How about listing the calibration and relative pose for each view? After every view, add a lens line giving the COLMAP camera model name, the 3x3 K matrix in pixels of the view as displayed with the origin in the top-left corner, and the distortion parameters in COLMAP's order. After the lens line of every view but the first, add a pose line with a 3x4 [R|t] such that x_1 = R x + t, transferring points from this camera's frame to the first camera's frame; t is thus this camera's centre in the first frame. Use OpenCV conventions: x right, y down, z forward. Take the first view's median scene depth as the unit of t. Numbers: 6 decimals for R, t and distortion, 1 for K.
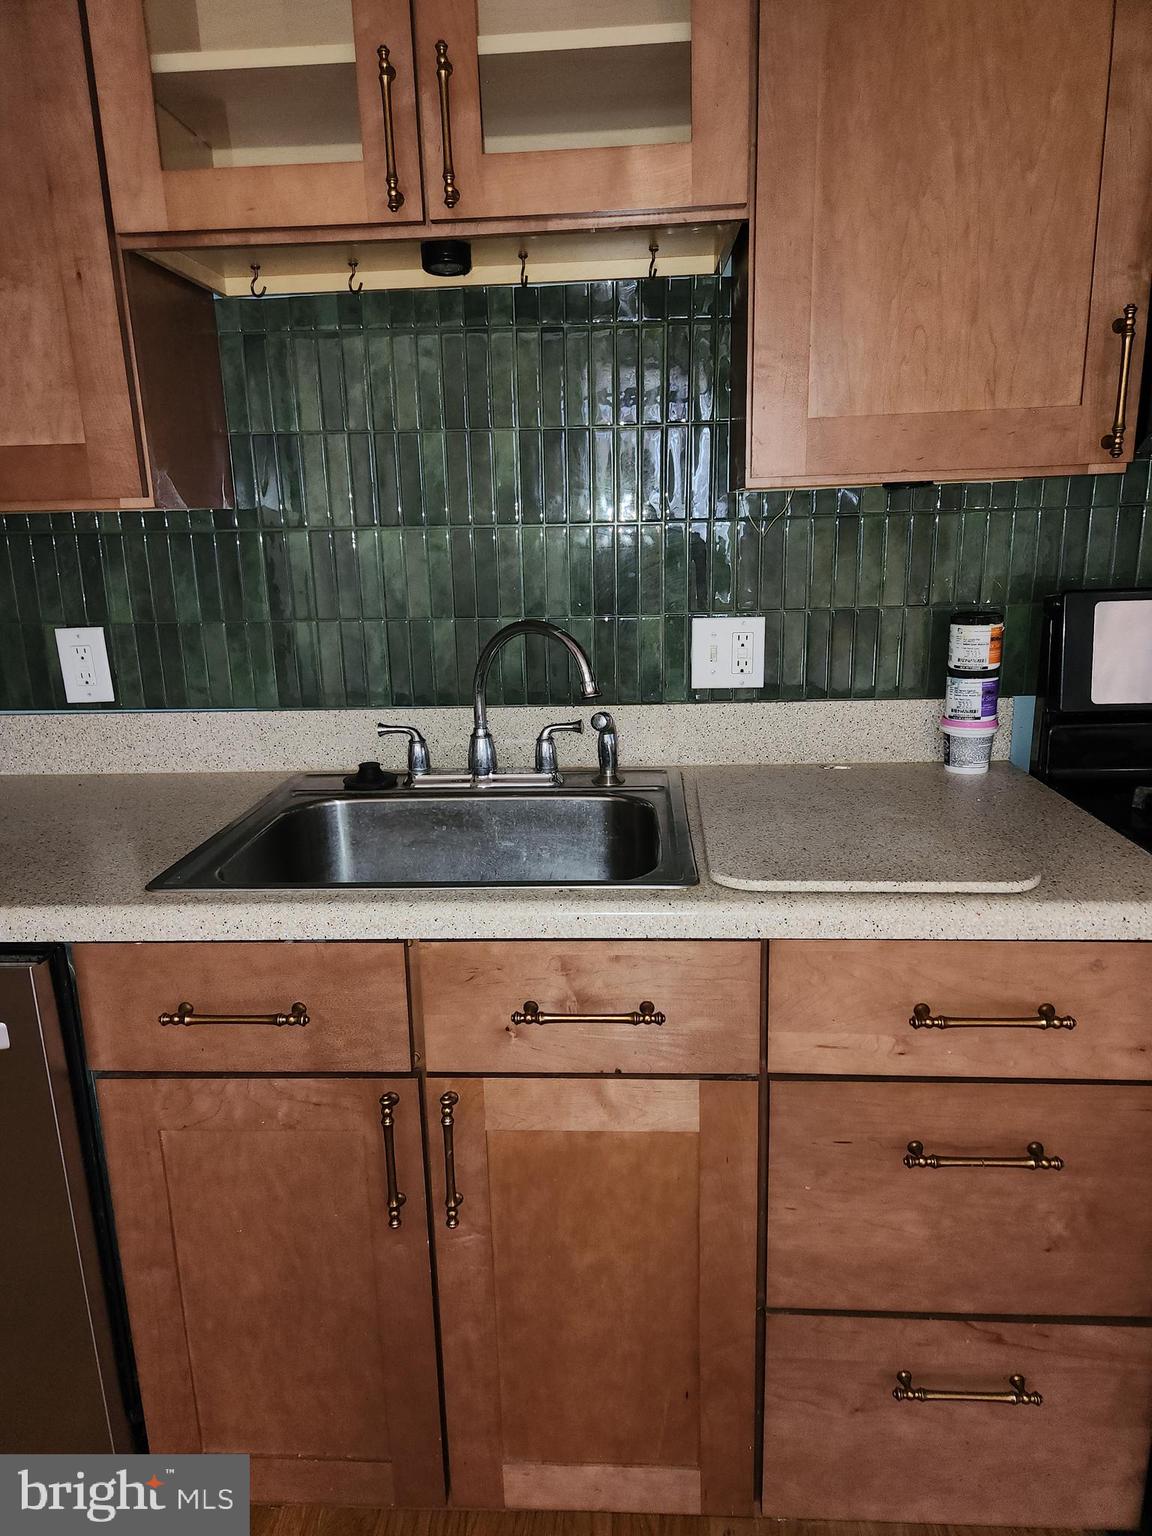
lens RADIAL K [[1026.6, 0, 573.3], [0, 1026.6, 771.3], [0, 0, 1]] dist [0.048537, -0.026384]
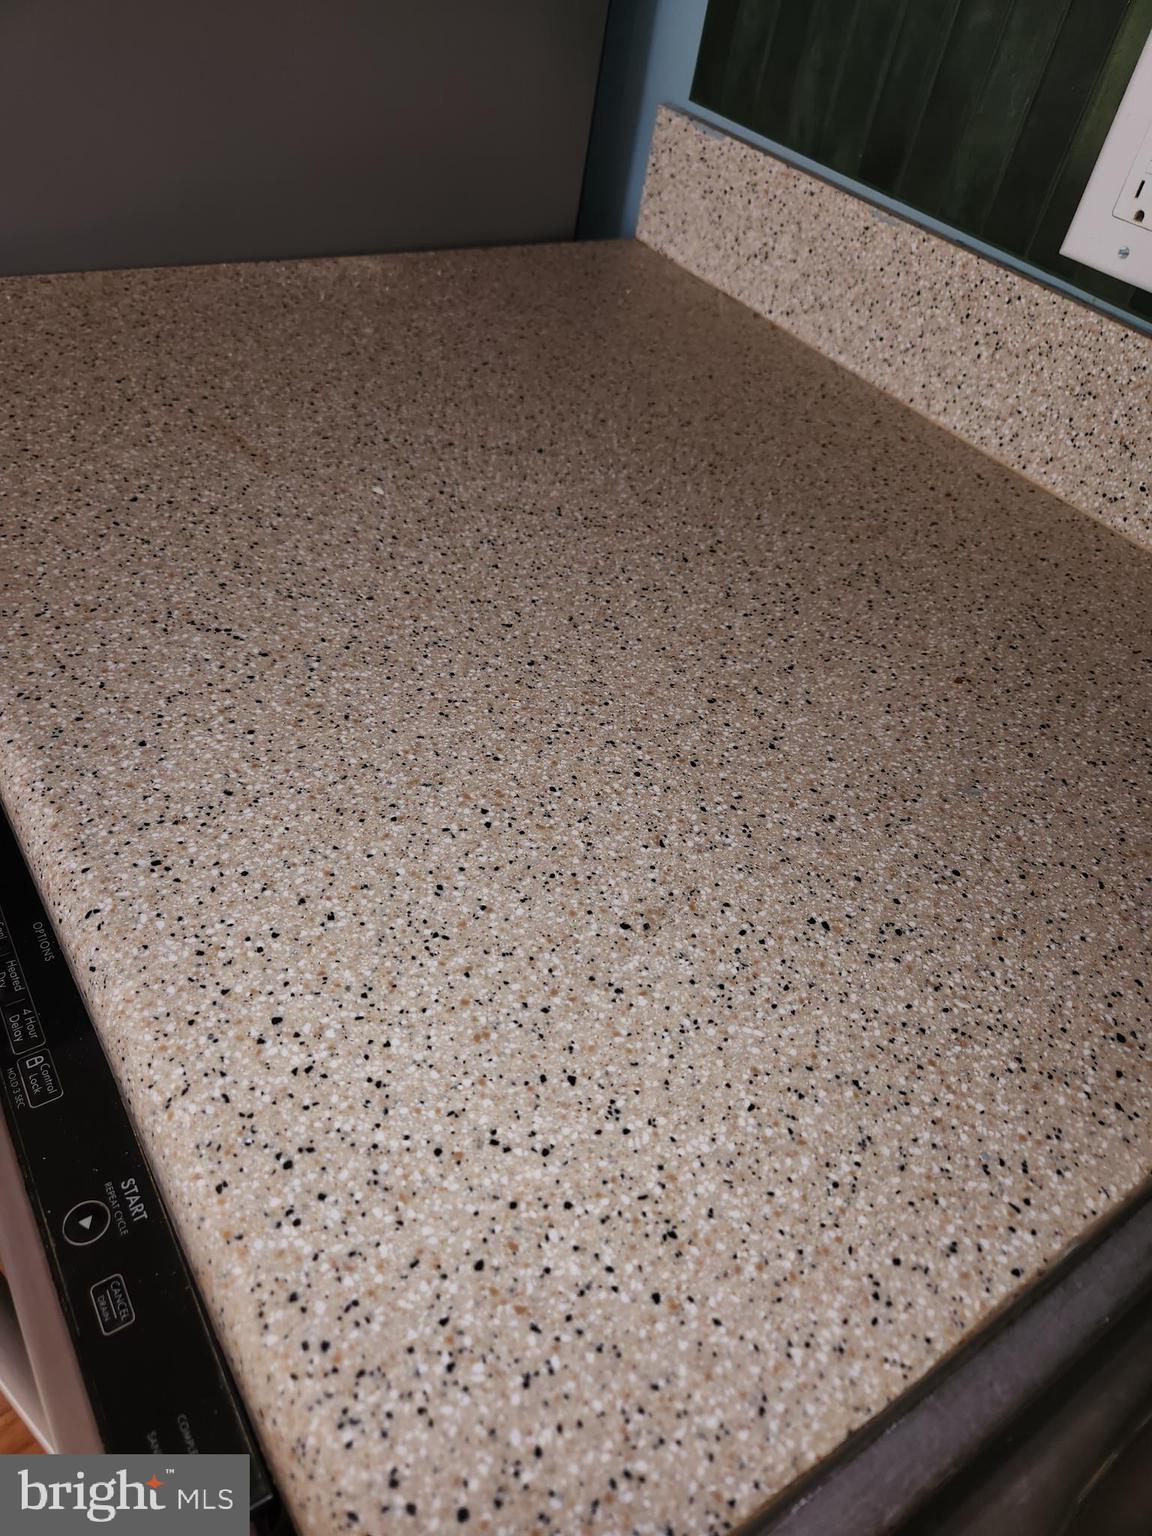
lens RADIAL K [[1026.6, 0, 576.7], [0, 1026.6, 766.5], [0, 0, 1]] dist [0.048537, -0.026384]
pose [[0.590821, 0.638519, -0.493178, -0.318223], [-0.342811, 0.752028, 0.562969, -0.085048], [0.730350, -0.163548, 0.663205, 0.658612]]
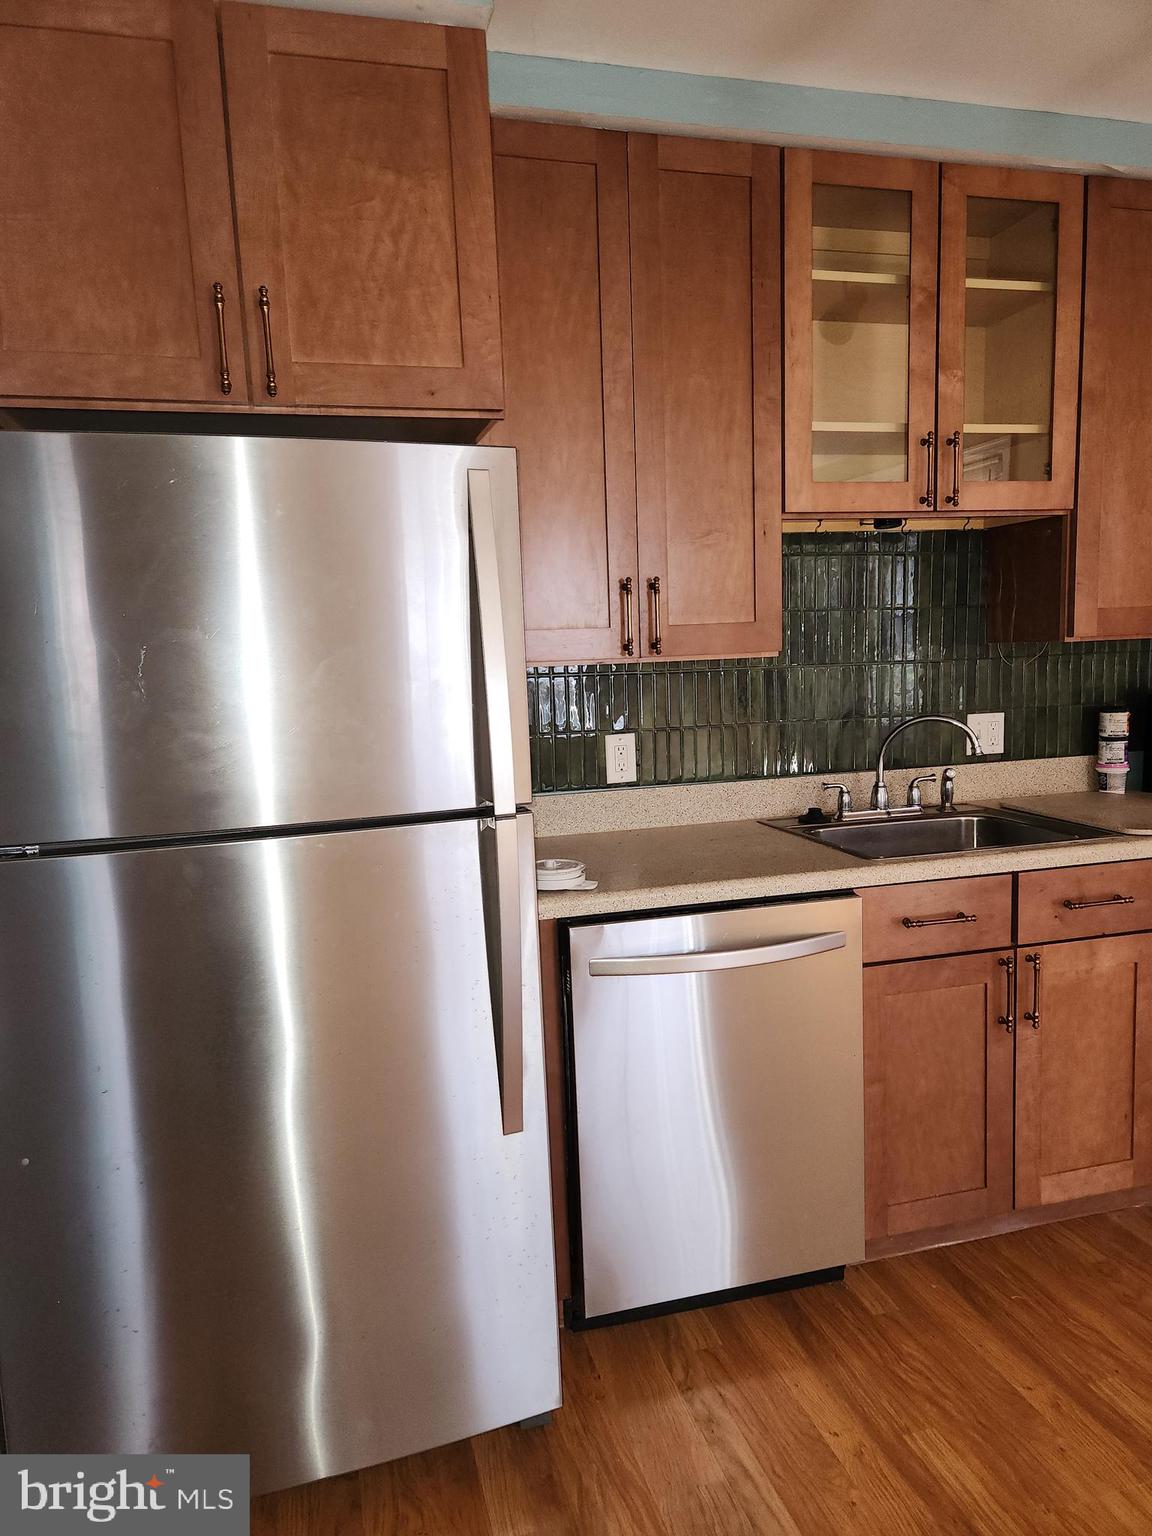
lens RADIAL K [[1026.6, 0, 567.6], [0, 1026.6, 771.7], [0, 0, 1]] dist [0.048537, -0.026384]
pose [[0.946835, -0.044697, 0.318599, -1.102023], [0.085722, 0.989552, -0.115929, 0.091705], [-0.310089, 0.137077, 0.940774, -0.418400]]
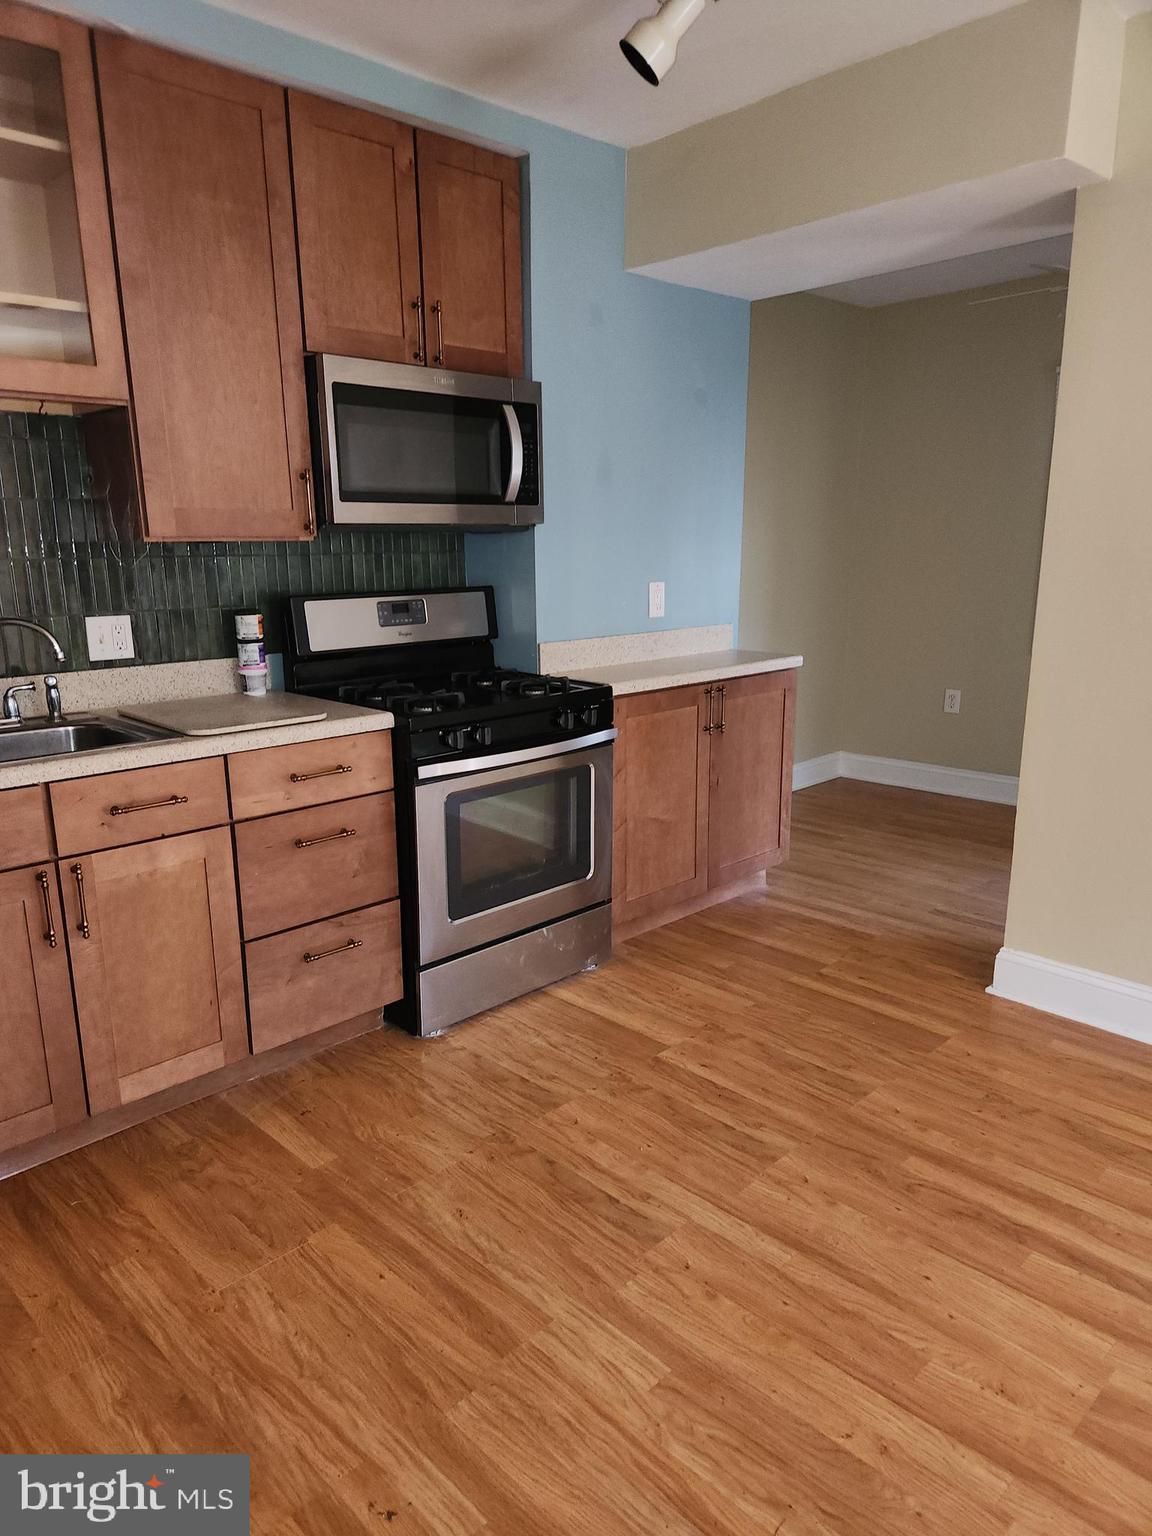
lens RADIAL K [[1026.6, 0, 572.2], [0, 1026.6, 784.1], [0, 0, 1]] dist [0.048537, -0.026384]
pose [[0.669371, -0.152313, 0.727147, -0.619791], [0.169786, 0.984219, 0.049865, 0.164541], [-0.723267, 0.090082, 0.684668, -0.679511]]
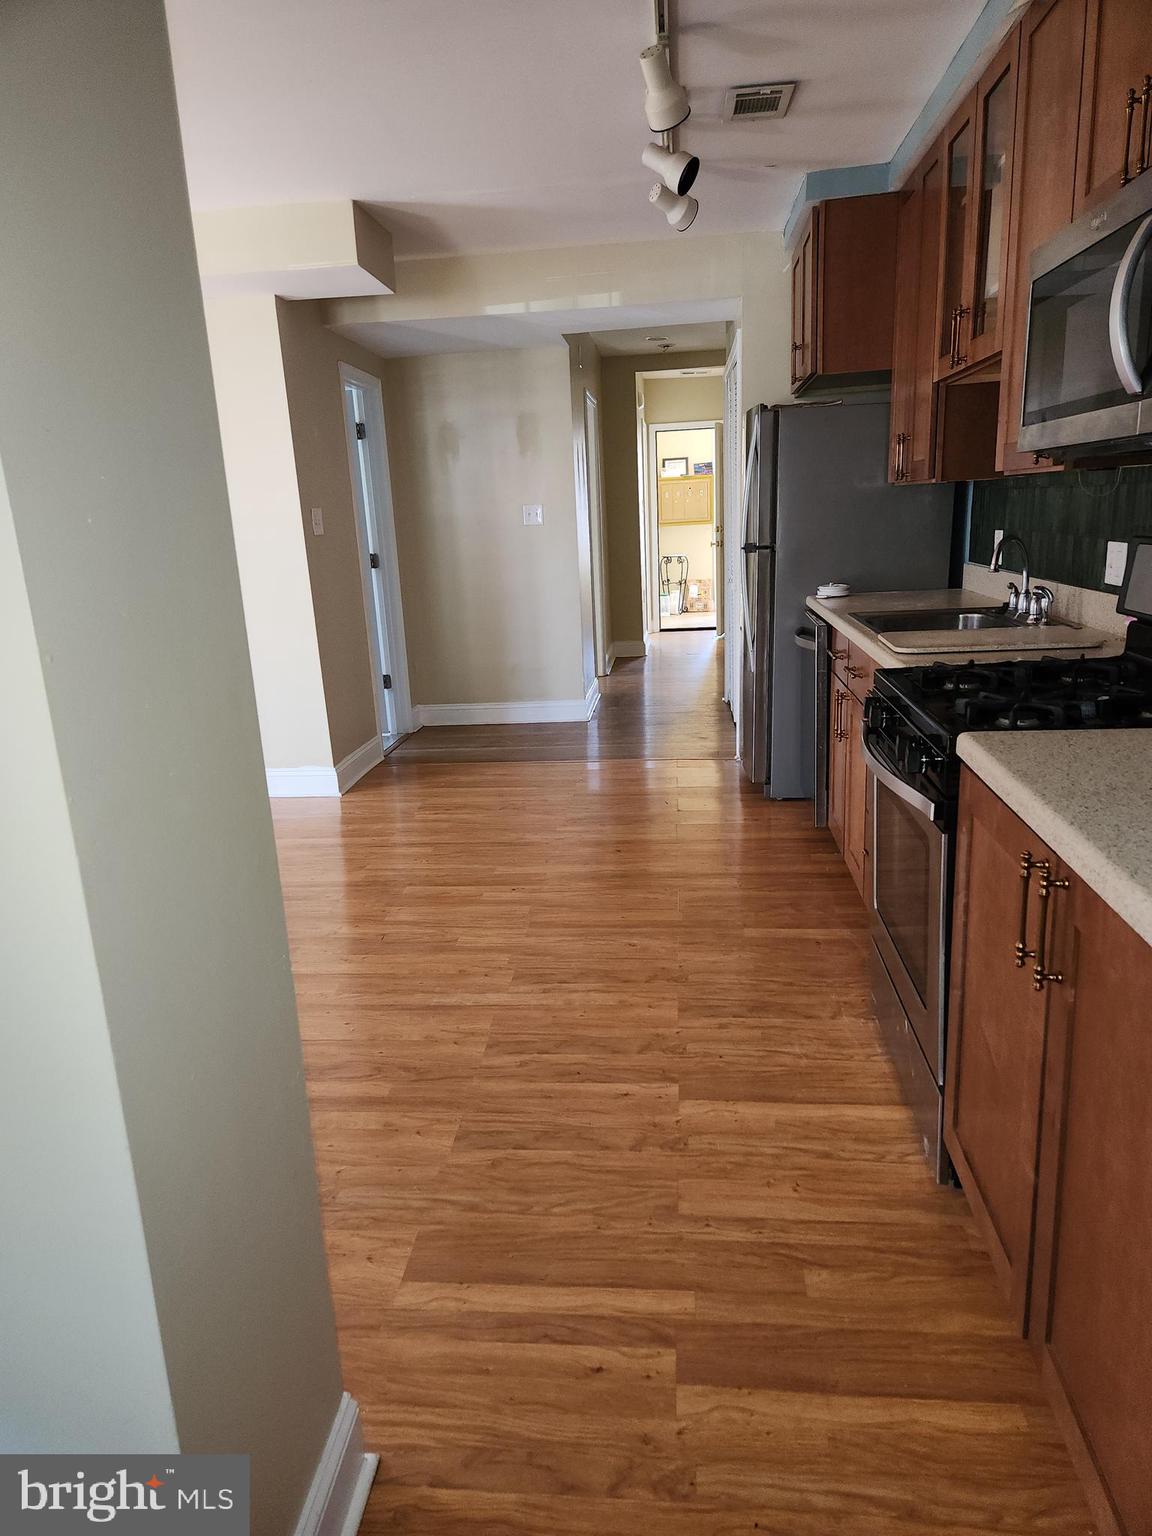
lens RADIAL K [[1026.6, 0, 571.9], [0, 1026.6, 768.6], [0, 0, 1]] dist [0.048537, -0.026384]
pose [[-0.042757, 0.277233, -0.959851, 2.082374], [-0.184927, 0.941932, 0.280295, -0.132946], [0.981822, 0.189487, 0.010993, 0.198990]]
